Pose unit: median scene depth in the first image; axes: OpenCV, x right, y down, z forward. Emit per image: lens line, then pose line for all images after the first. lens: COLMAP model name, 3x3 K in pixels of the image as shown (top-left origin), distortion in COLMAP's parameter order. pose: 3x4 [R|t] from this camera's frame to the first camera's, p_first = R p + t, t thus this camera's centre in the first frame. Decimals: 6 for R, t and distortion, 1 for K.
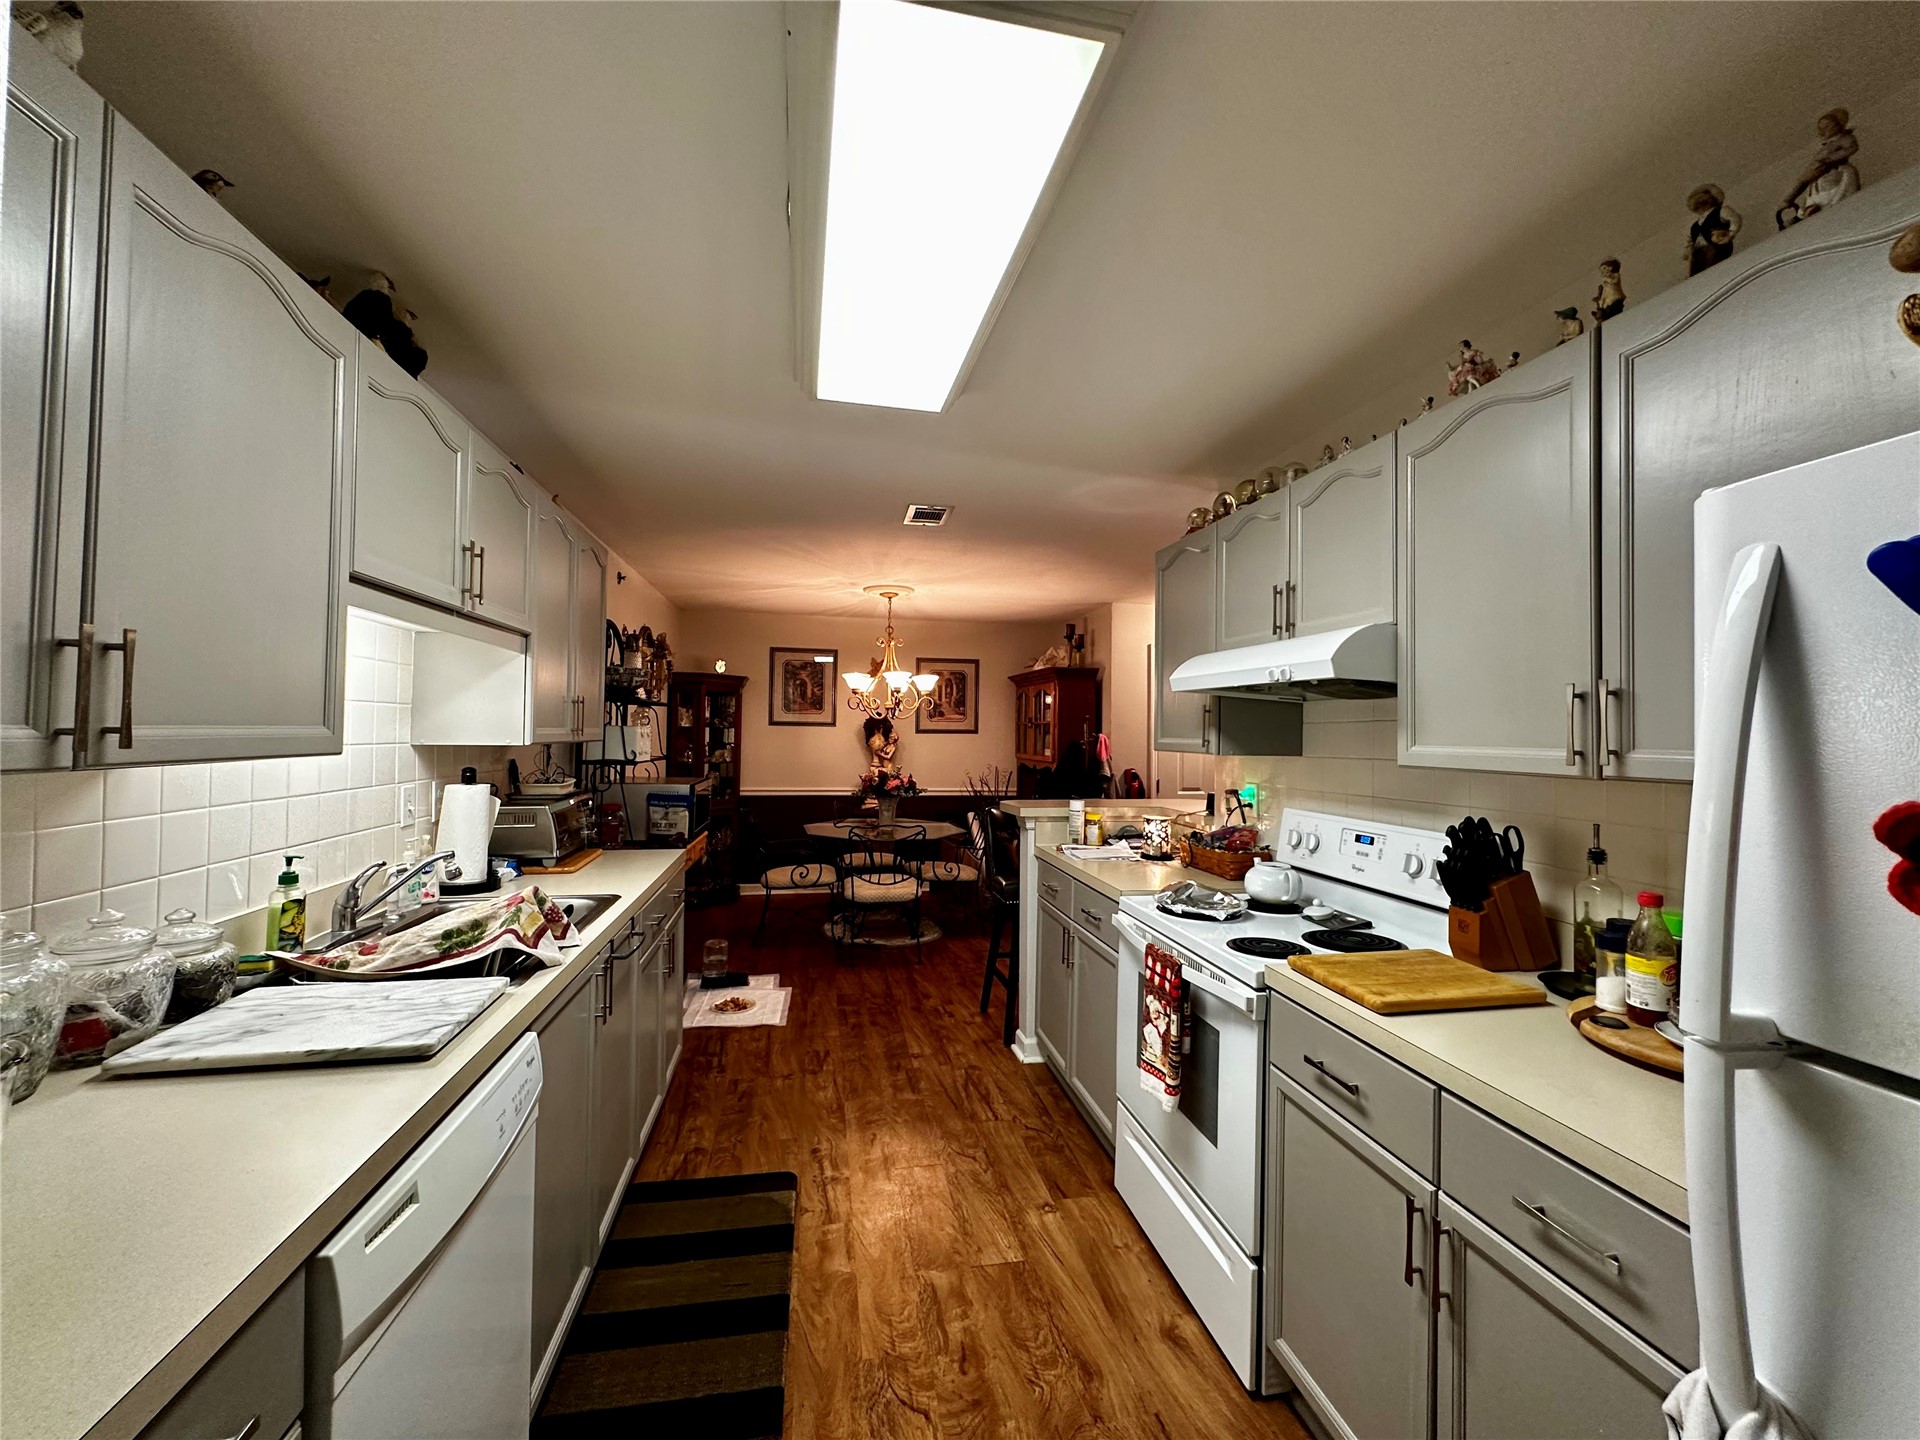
lens RADIAL K [[768.2, 0, 959.9], [0, 768.2, 717.4], [0, 0, 1]] dist [0.000565, -0.000157]
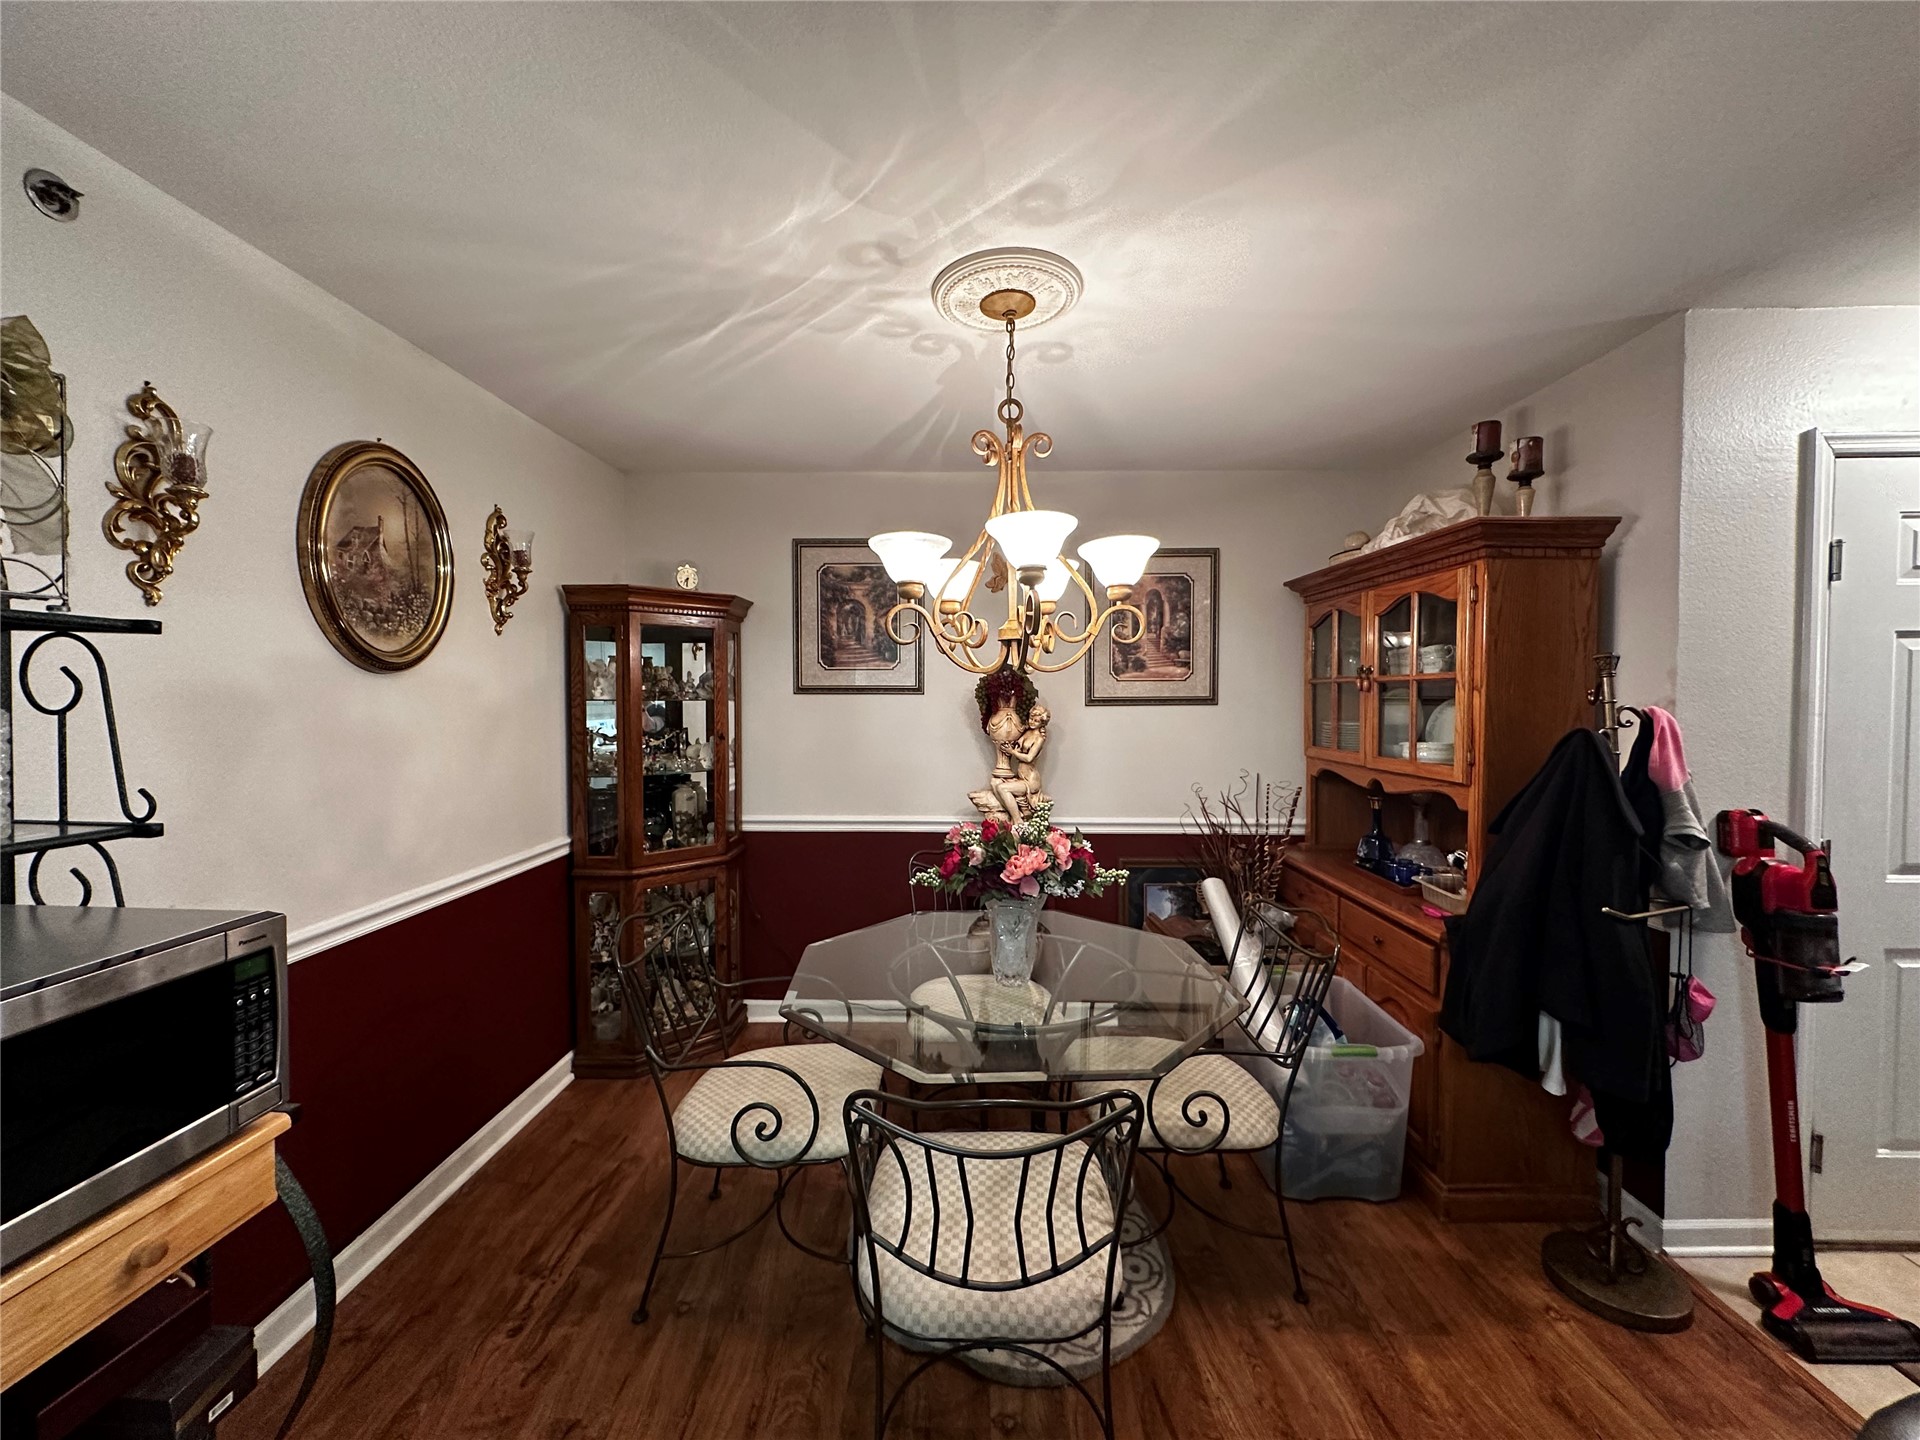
lens RADIAL K [[768.2, 0, 959.9], [0, 768.2, 717.4], [0, 0, 1]] dist [0.000565, -0.000157]
pose [[0.977728, -0.008110, -0.209721, -0.034708], [0.017918, 0.998830, 0.044910, 0.004837], [0.209112, -0.047668, 0.976729, 0.524663]]
